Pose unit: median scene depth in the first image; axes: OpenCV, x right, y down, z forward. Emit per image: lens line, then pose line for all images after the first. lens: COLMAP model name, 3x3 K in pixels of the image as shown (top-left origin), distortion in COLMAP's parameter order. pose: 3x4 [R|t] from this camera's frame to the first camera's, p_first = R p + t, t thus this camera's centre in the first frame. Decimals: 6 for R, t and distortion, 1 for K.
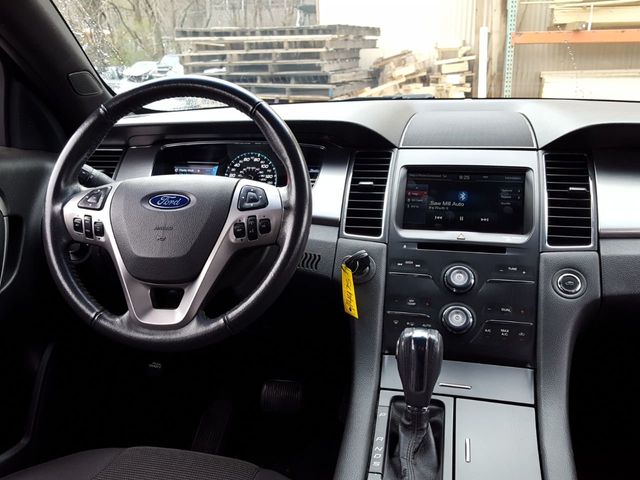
lens RADIAL K [[536.0, 0, 320.0], [0, 536.0, 240.0], [0, 0, 1]] dist [0.124369, -0.203770]
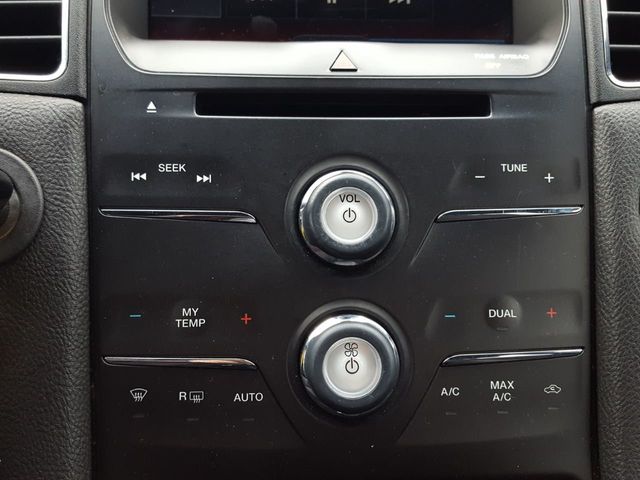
lens RADIAL K [[536.0, 0, 320.0], [0, 536.0, 240.0], [0, 0, 1]] dist [0.124369, -0.203770]
pose [[0.953404, -0.131777, 0.271397, 0.161188], [0.042070, 0.948847, 0.312920, -0.007211], [-0.298750, -0.286921, 0.910178, 0.726623]]
